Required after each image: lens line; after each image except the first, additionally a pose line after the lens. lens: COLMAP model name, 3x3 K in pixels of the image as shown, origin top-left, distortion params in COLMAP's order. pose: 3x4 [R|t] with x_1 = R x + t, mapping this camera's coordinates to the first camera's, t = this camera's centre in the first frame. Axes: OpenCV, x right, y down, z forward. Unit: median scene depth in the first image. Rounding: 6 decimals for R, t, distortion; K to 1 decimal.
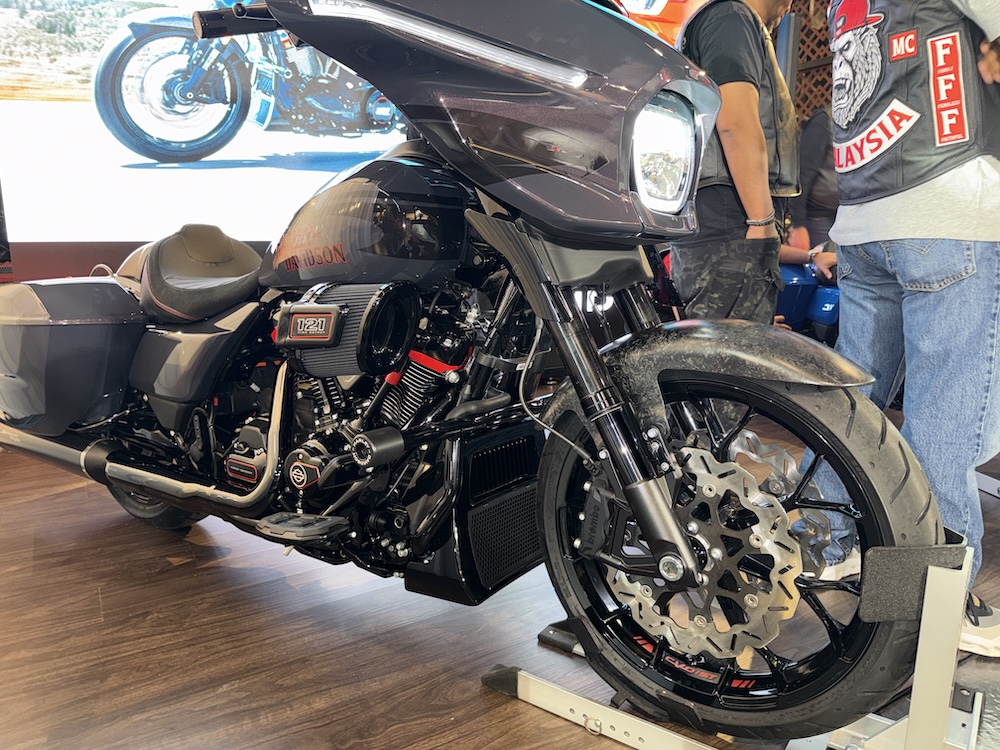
lens RADIAL K [[714.9, 0, 502.0], [0, 714.9, 374.4], [0, 0, 1]] dist [0.147298, -0.249260]
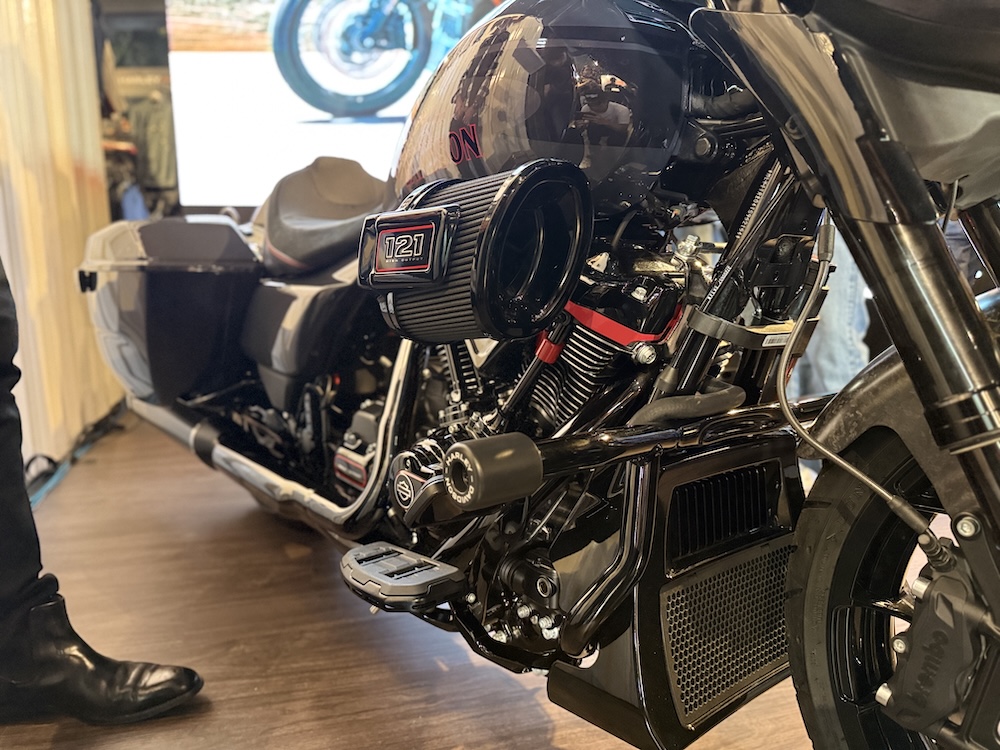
lens RADIAL K [[714.9, 0, 502.0], [0, 714.9, 374.4], [0, 0, 1]] dist [0.147298, -0.249260]
pose [[0.964292, 0.054845, -0.259099, -0.025724], [-0.053712, 0.998491, 0.011457, 0.018520], [0.259336, 0.002869, 0.965783, 0.366353]]
